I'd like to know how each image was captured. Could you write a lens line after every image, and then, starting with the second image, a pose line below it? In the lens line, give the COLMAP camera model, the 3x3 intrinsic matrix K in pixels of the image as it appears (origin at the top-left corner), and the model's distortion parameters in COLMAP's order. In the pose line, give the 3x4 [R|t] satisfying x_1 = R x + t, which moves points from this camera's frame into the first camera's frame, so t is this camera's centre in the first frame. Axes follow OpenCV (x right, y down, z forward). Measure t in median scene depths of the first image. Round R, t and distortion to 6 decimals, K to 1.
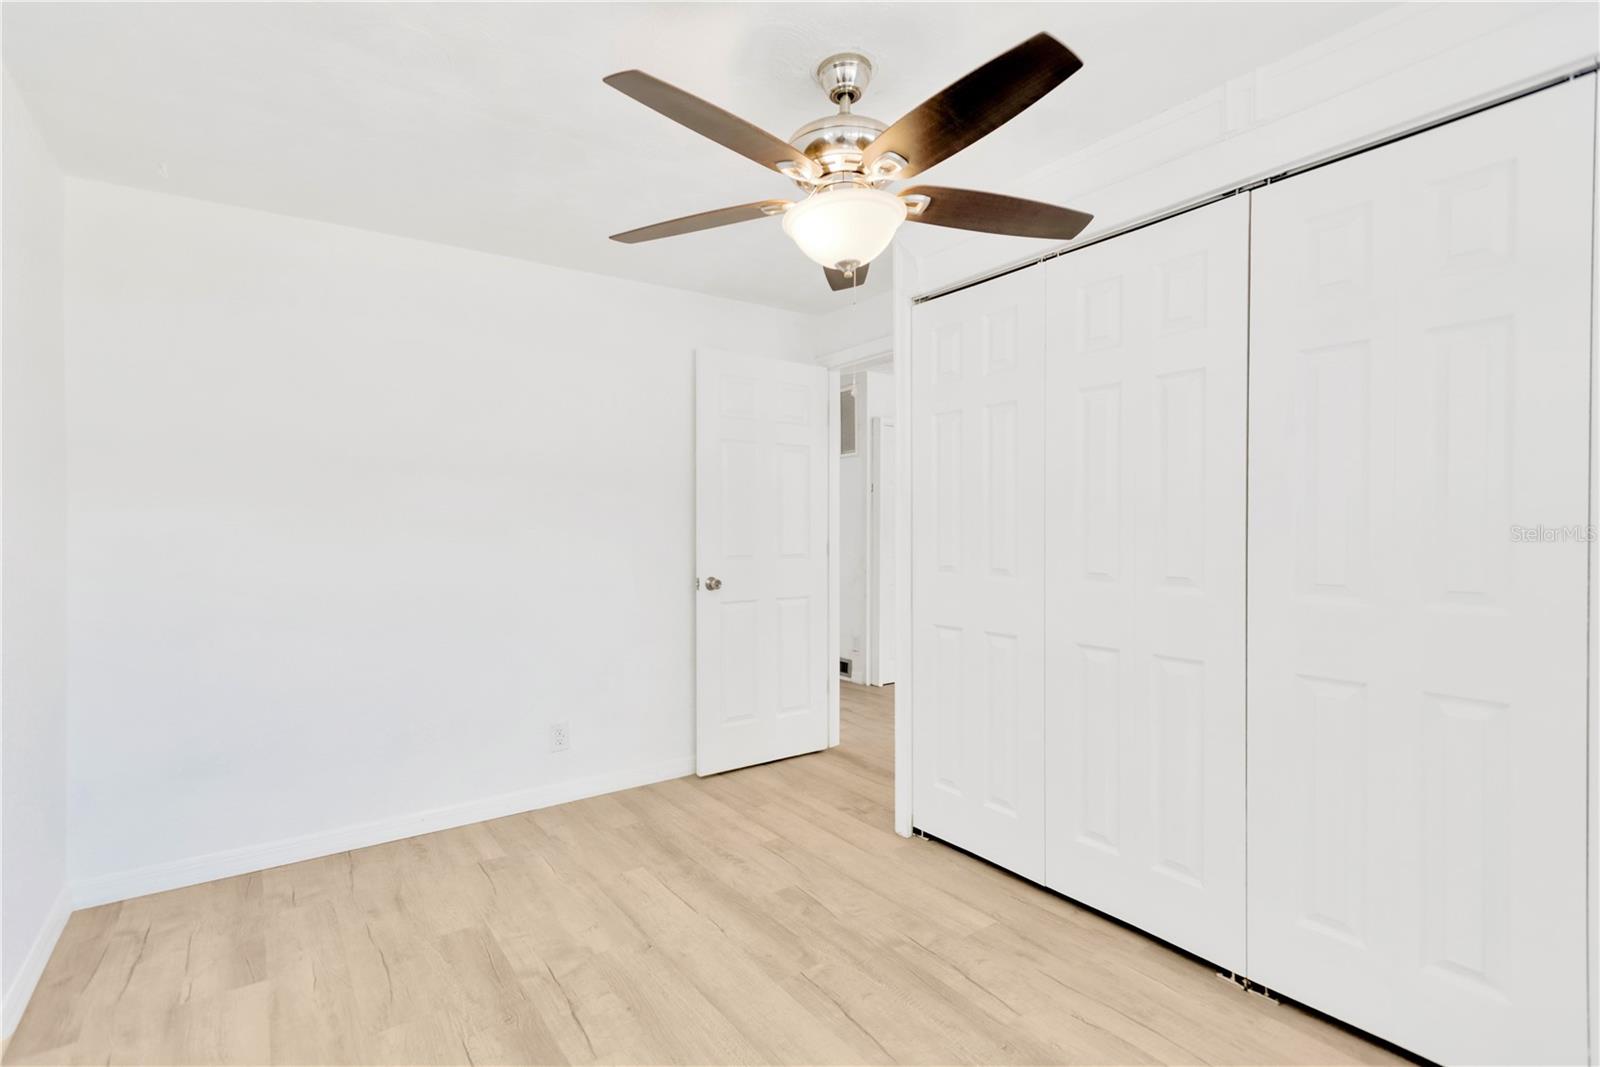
lens RADIAL K [[746.8, 0, 800.0], [0, 746.8, 533.5], [0, 0, 1]] dist [0.025297, -0.008296]
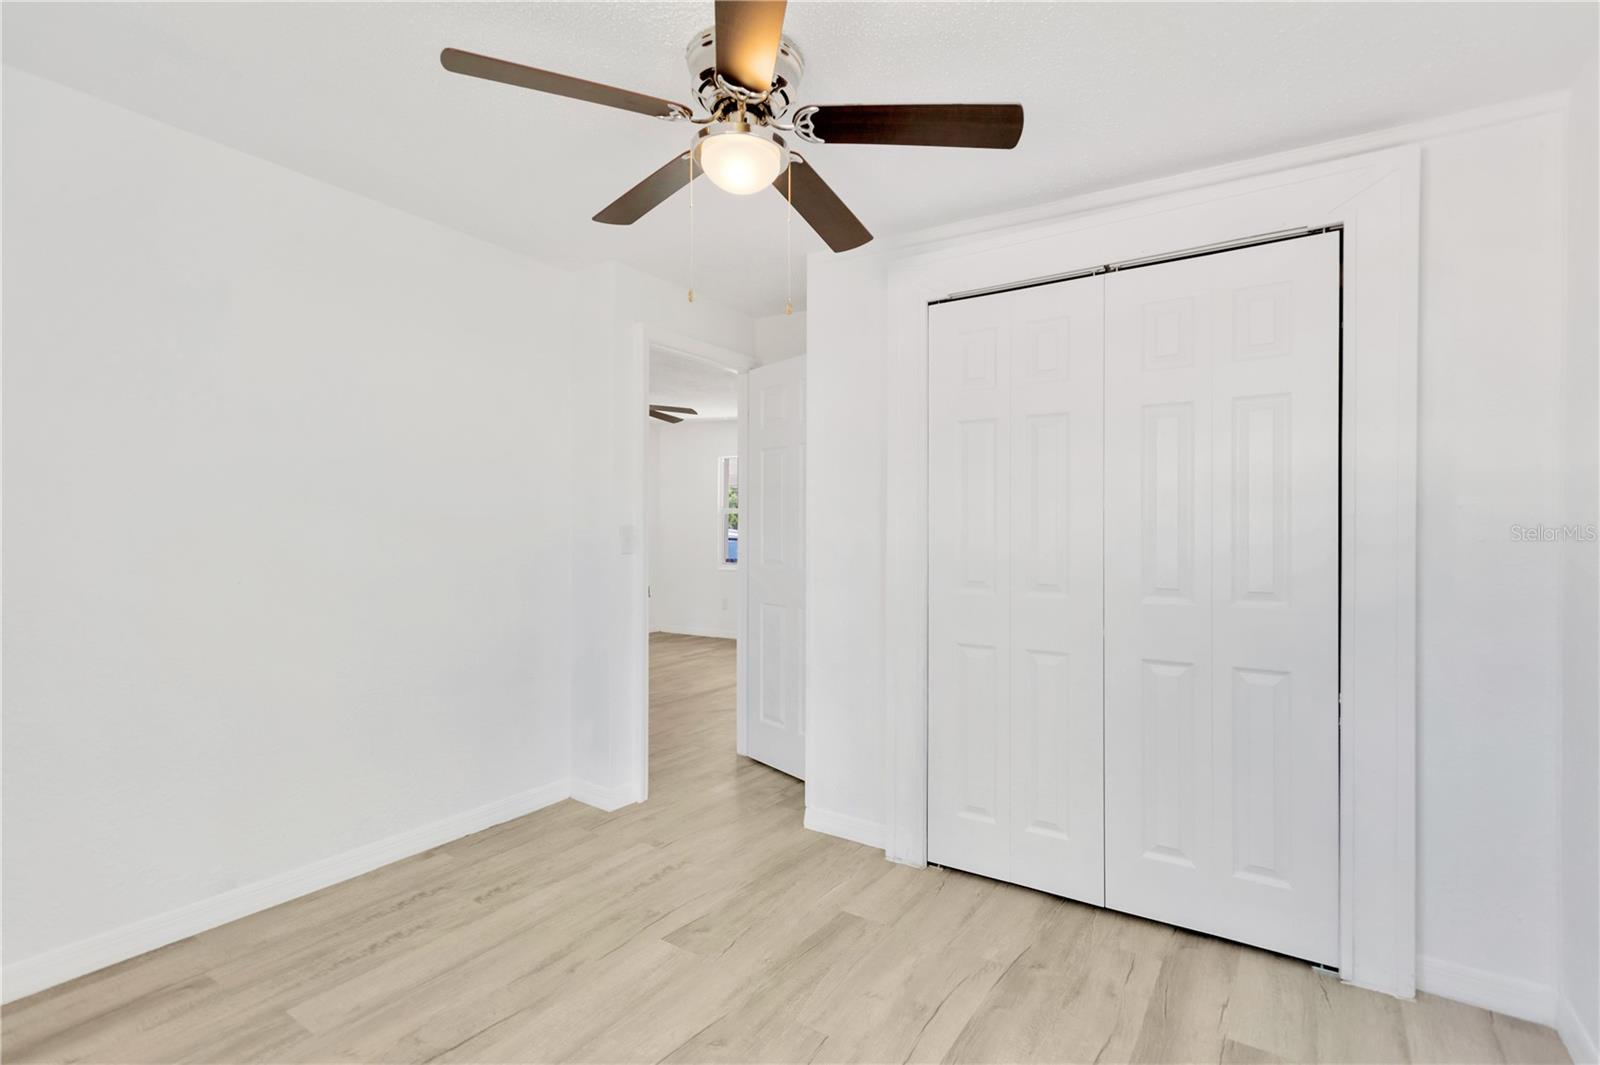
lens RADIAL K [[578.1, 0, 800.0], [0, 578.1, 532.5], [0, 0, 1]] dist [-0.001392, -0.000112]
pose [[0.898607, 0.012543, 0.438574, -0.315721], [-0.004911, 0.999816, -0.018532, -0.003307], [-0.438726, 0.014499, 0.898504, 0.422116]]
